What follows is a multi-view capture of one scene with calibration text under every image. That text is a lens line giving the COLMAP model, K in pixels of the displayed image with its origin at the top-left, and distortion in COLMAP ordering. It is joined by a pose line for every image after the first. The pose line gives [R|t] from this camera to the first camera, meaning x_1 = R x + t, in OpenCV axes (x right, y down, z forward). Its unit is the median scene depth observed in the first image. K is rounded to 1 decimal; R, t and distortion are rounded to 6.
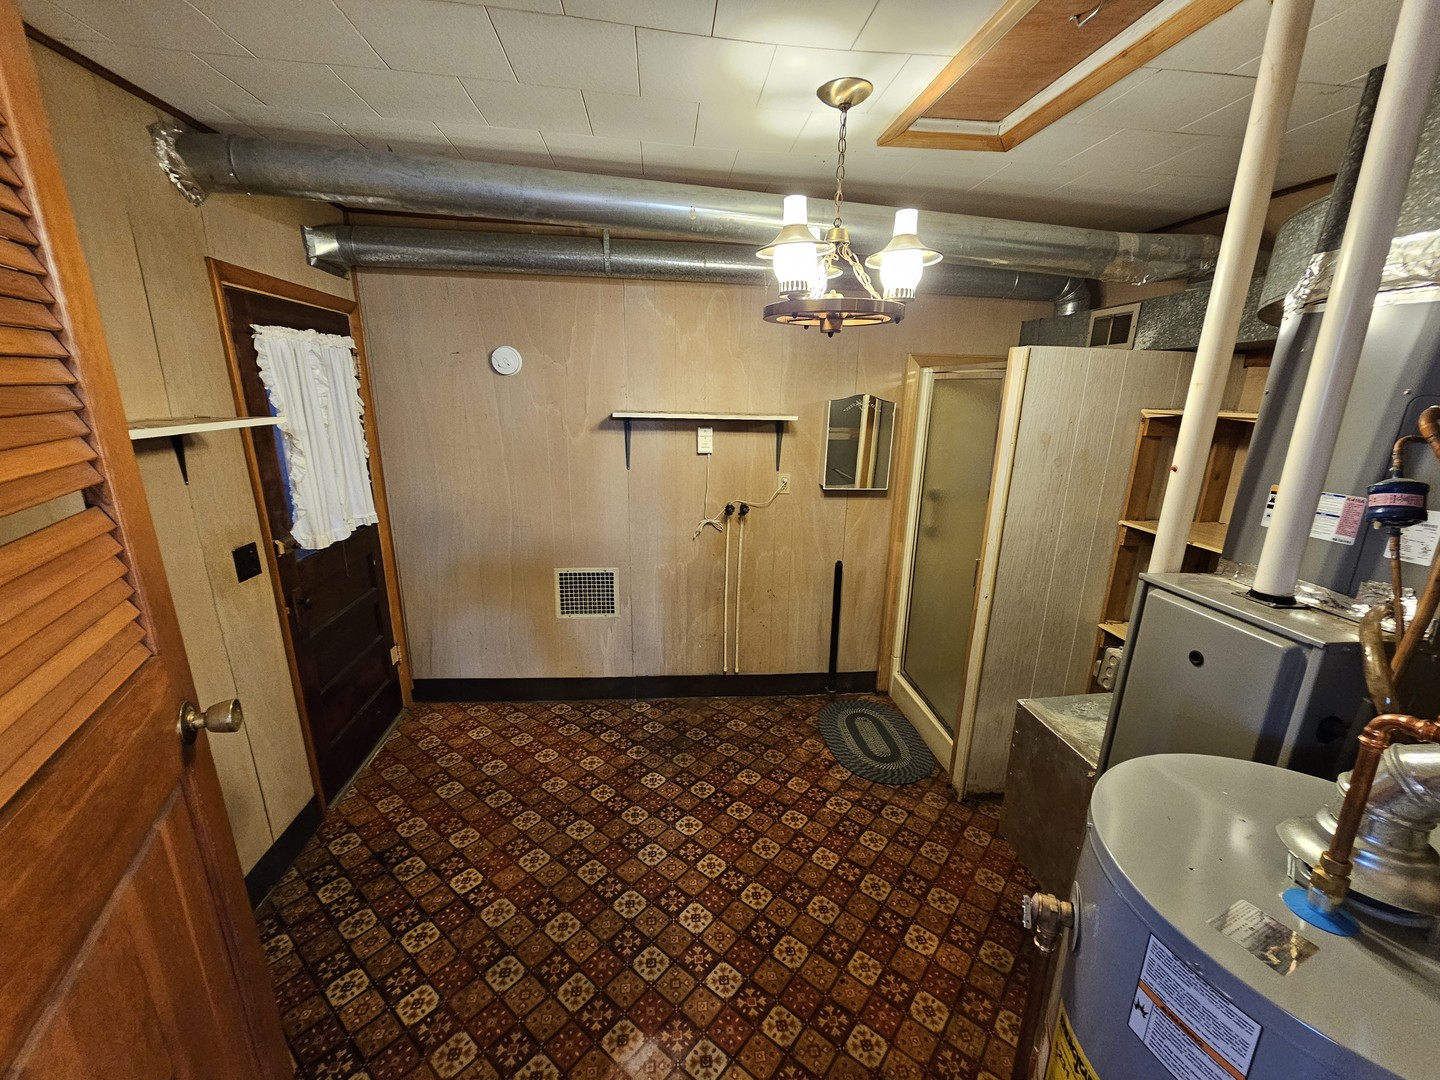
lens RADIAL K [[588.3, 0, 727.1], [0, 588.3, 544.9], [0, 0, 1]] dist [0.003527, -0.001111]
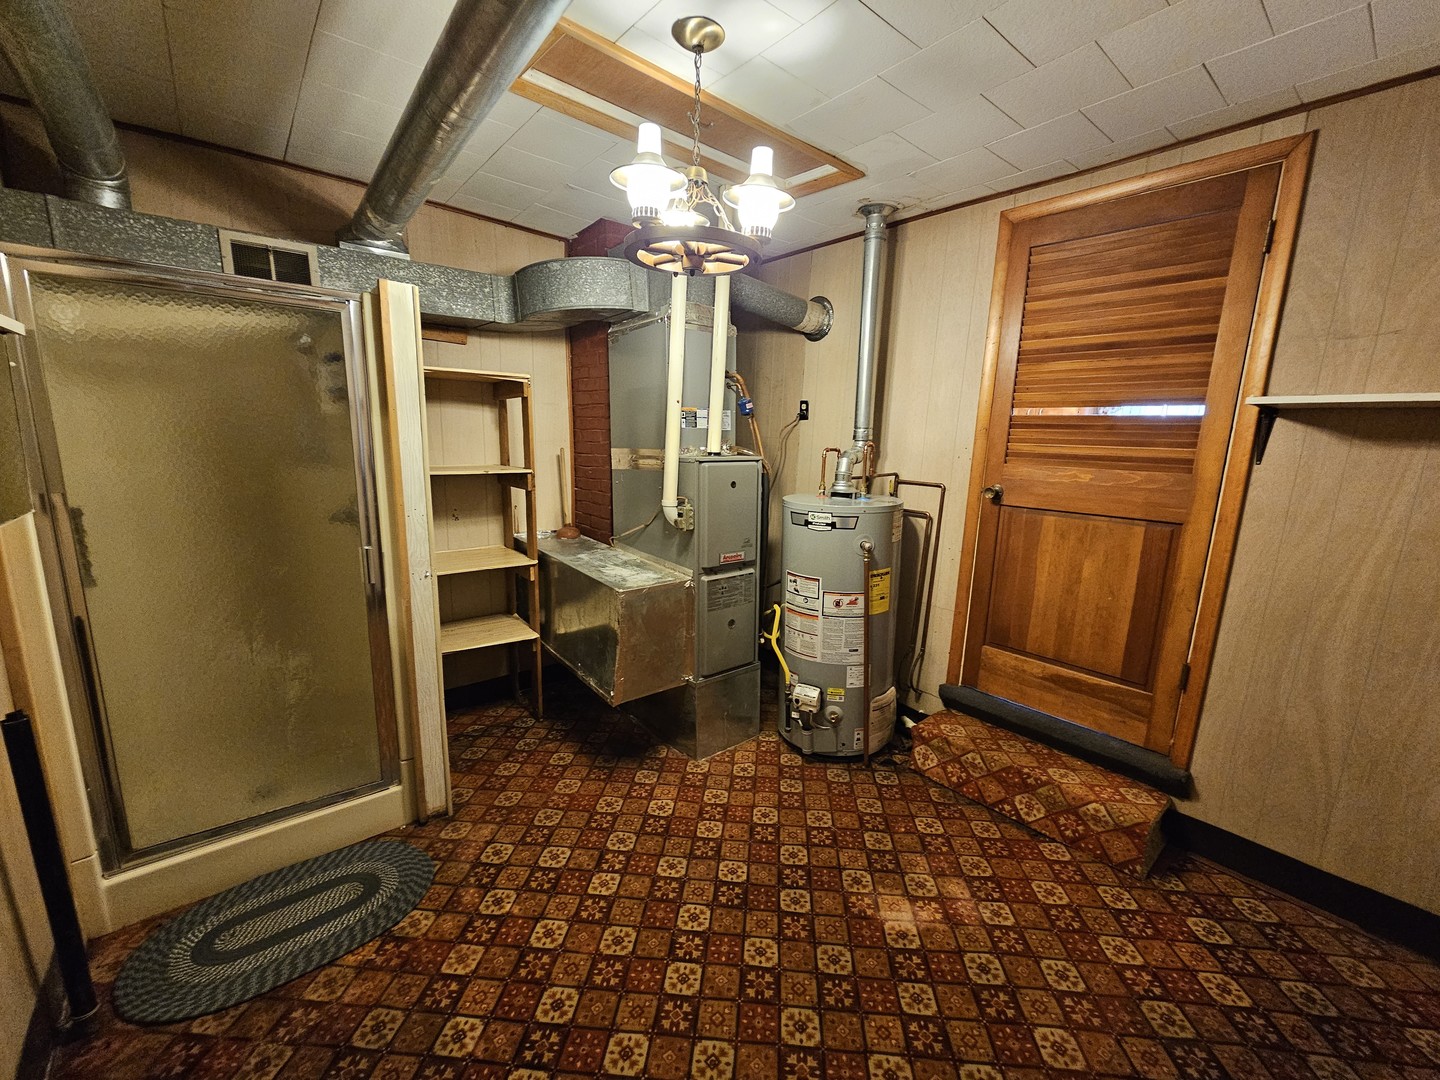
lens RADIAL K [[588.3, 0, 725.6], [0, 588.3, 545.6], [0, 0, 1]] dist [0.003527, -0.001111]
pose [[-0.547601, -0.198304, 0.812902, -0.593517], [0.175336, 0.922747, 0.343213, -0.206442], [-0.818163, 0.330475, -0.470527, 1.232722]]
